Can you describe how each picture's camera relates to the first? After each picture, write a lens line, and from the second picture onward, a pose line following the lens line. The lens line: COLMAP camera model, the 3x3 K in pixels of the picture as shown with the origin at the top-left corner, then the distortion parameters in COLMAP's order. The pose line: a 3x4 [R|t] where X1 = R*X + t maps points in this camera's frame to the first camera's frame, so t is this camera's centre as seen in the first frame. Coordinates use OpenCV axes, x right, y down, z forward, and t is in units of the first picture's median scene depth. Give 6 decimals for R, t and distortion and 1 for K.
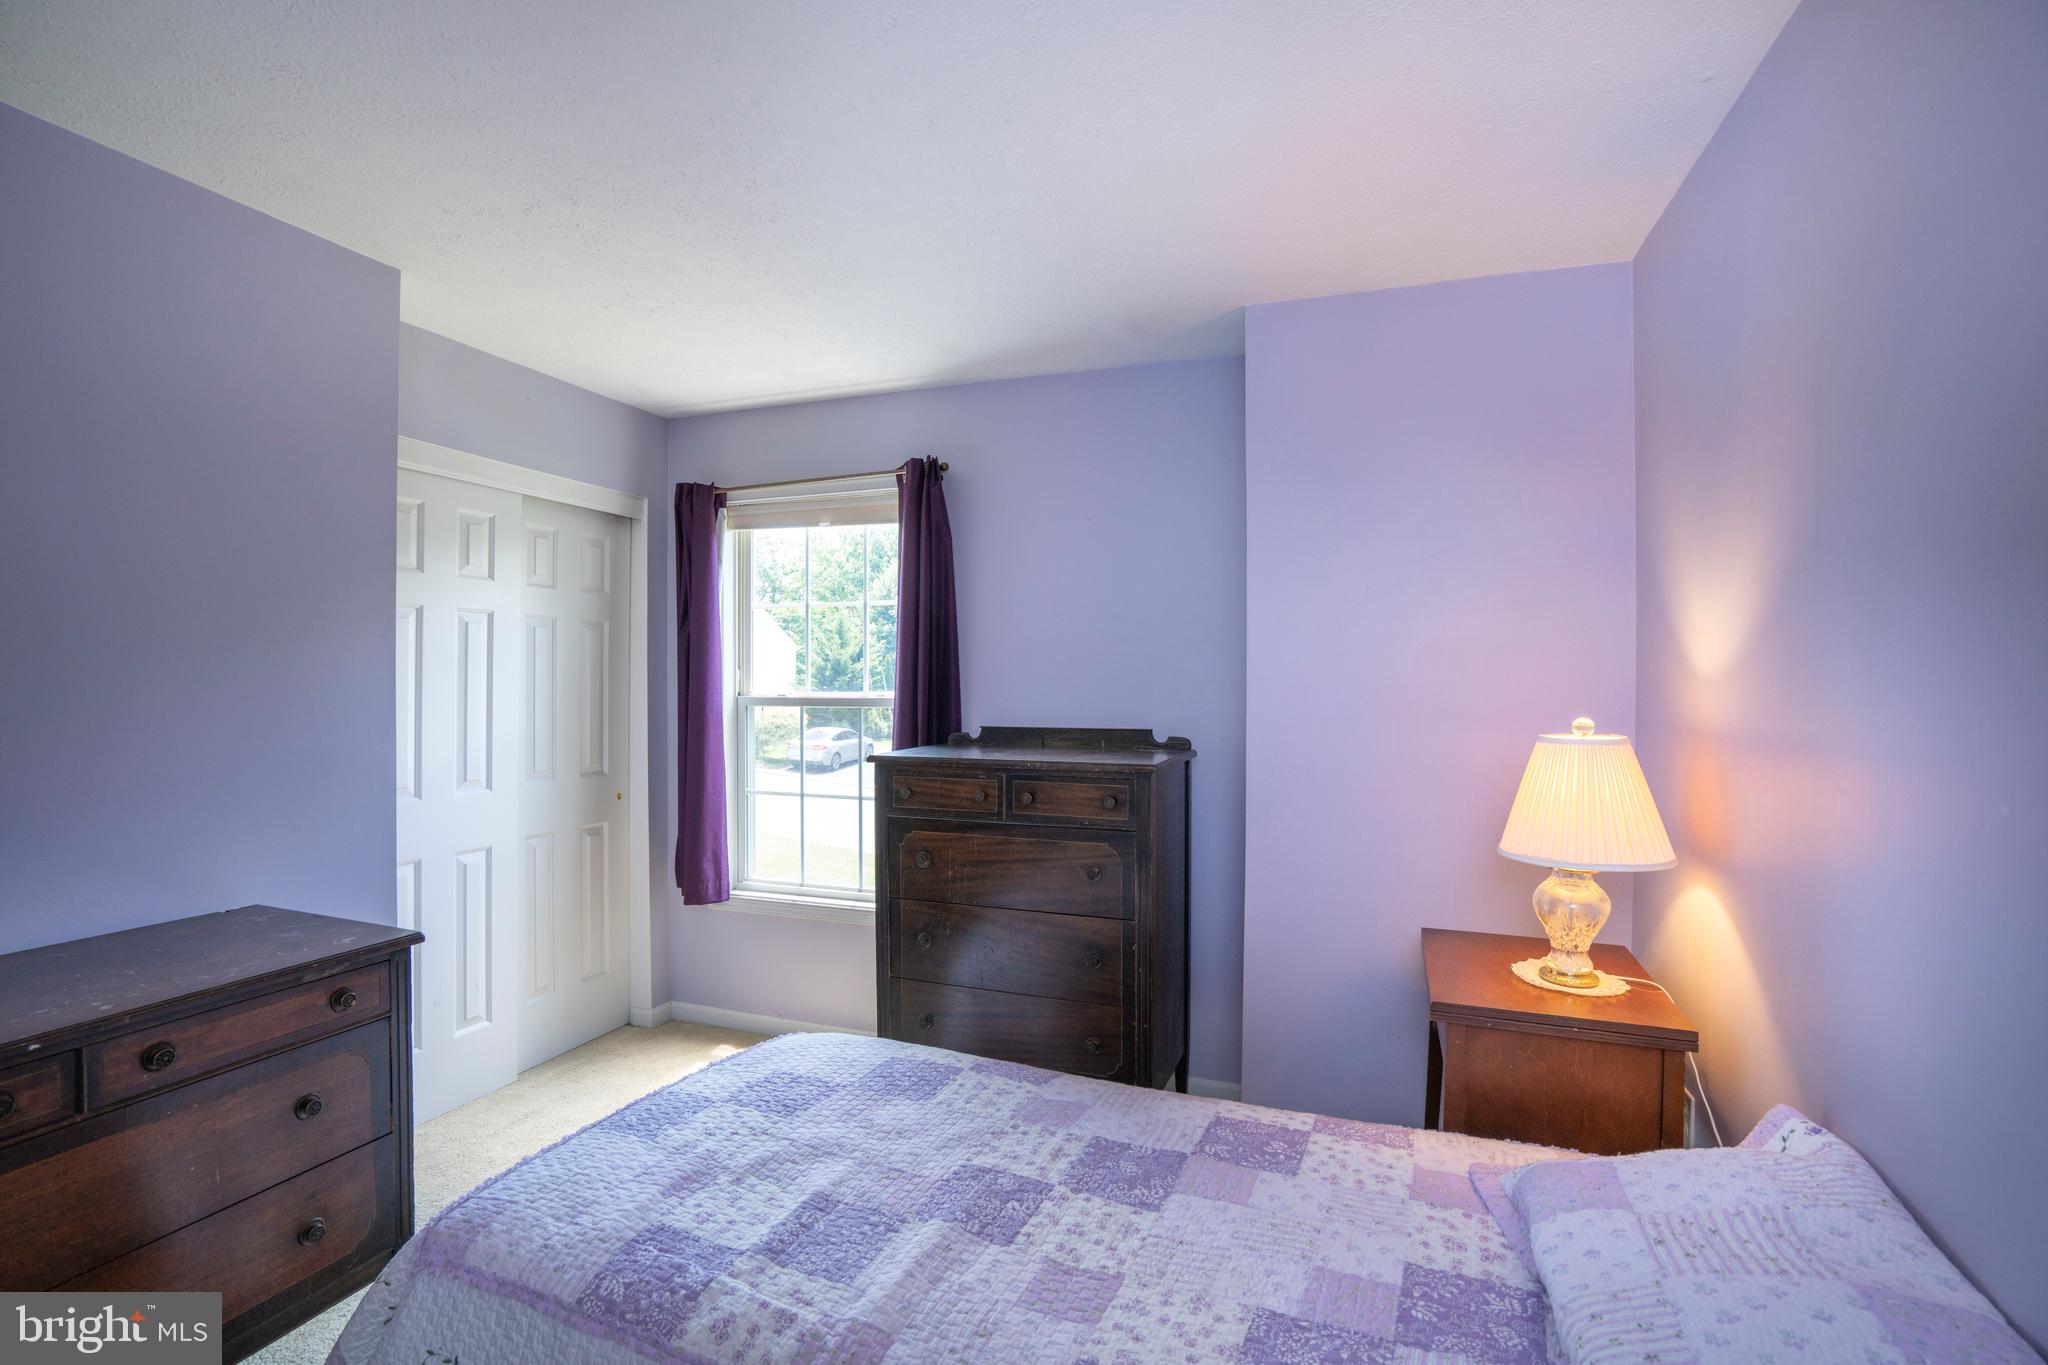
lens RADIAL K [[951.0, 0, 1035.4], [0, 951.0, 682.6], [0, 0, 1]] dist [-0.054224, 0.018593]
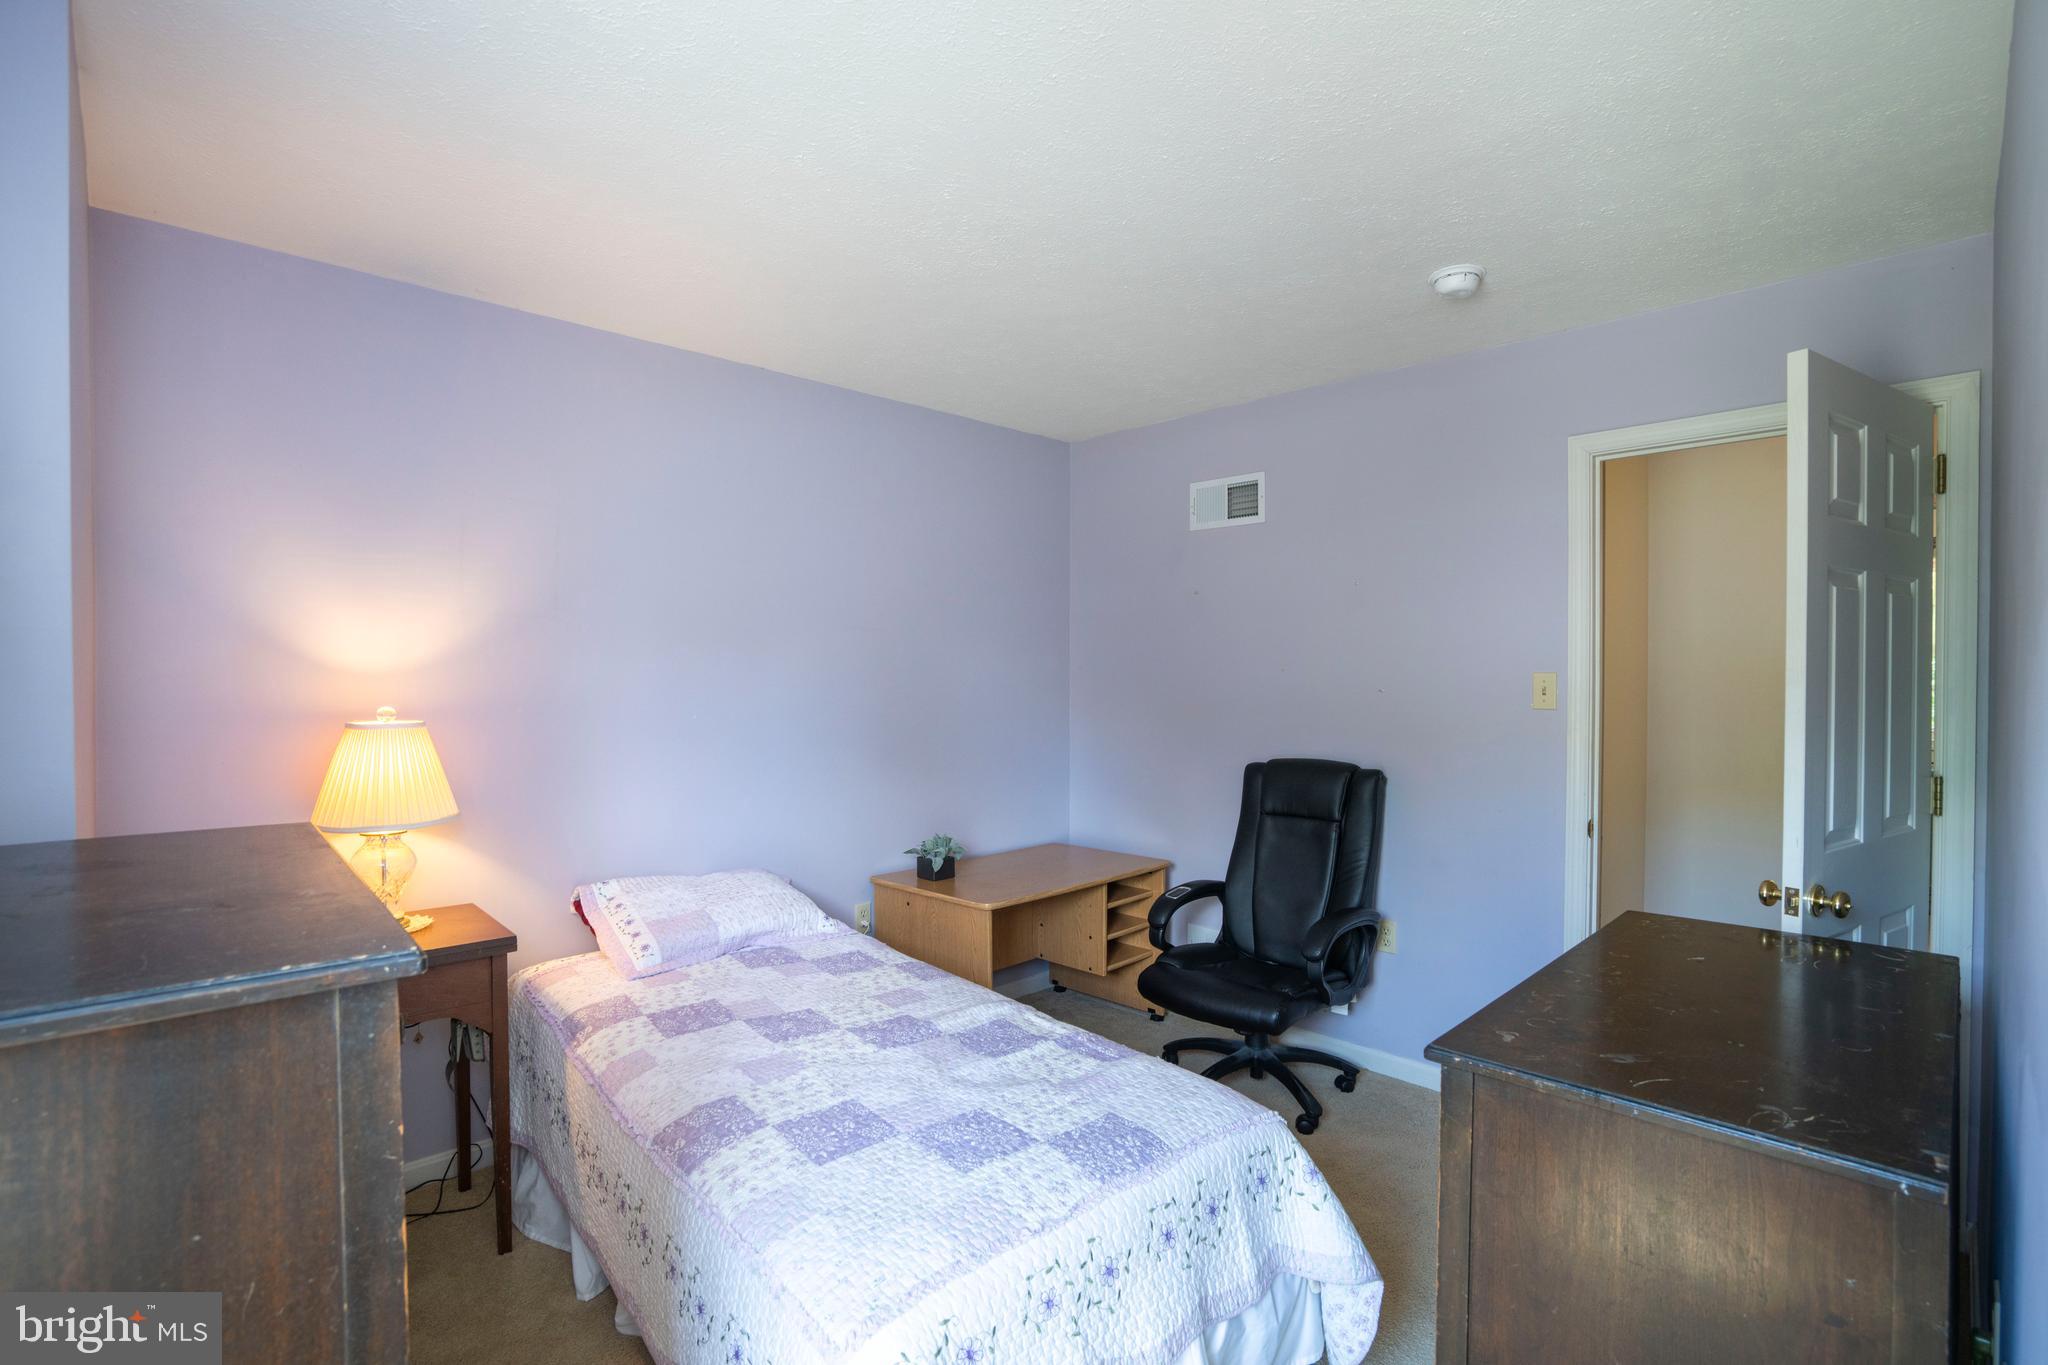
lens RADIAL K [[951.0, 0, 1013.5], [0, 951.0, 679.4], [0, 0, 1]] dist [-0.054224, 0.018593]
pose [[-0.888668, -0.006073, 0.458510, -0.775063], [0.002050, 0.999850, 0.017217, -0.017557], [-0.458546, 0.016240, -0.888522, 1.928434]]
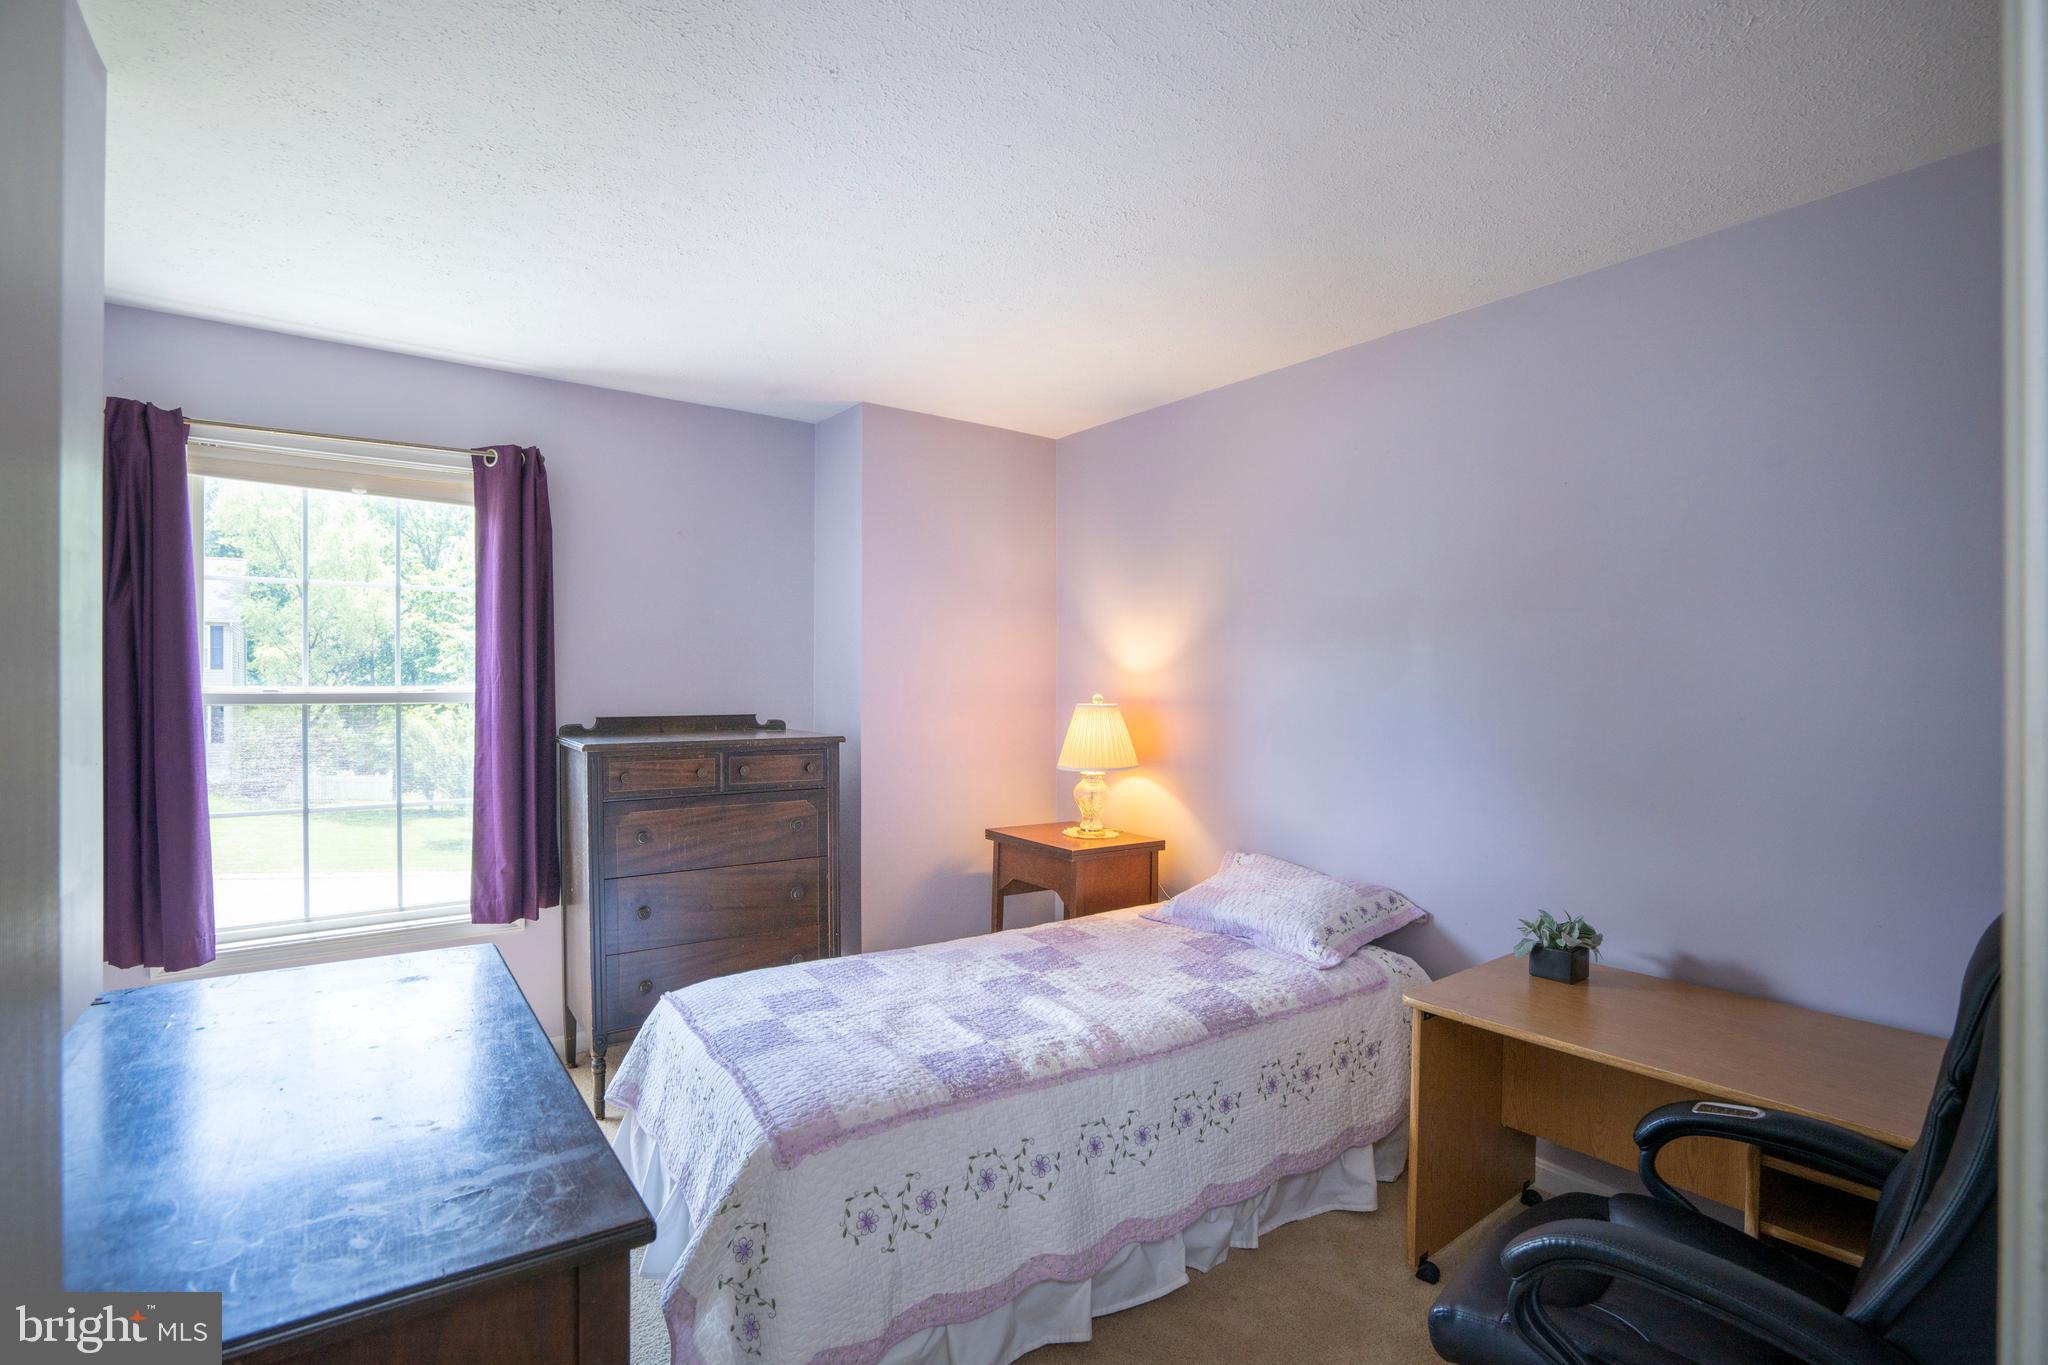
lens RADIAL K [[951.0, 0, 1021.7], [0, 951.0, 680.2], [0, 0, 1]] dist [-0.054224, 0.018593]
pose [[0.555342, -0.001241, 0.831621, -1.247789], [0.003270, 0.999994, -0.000692, 0.013914], [-0.831616, 0.003104, 0.555342, 0.066932]]
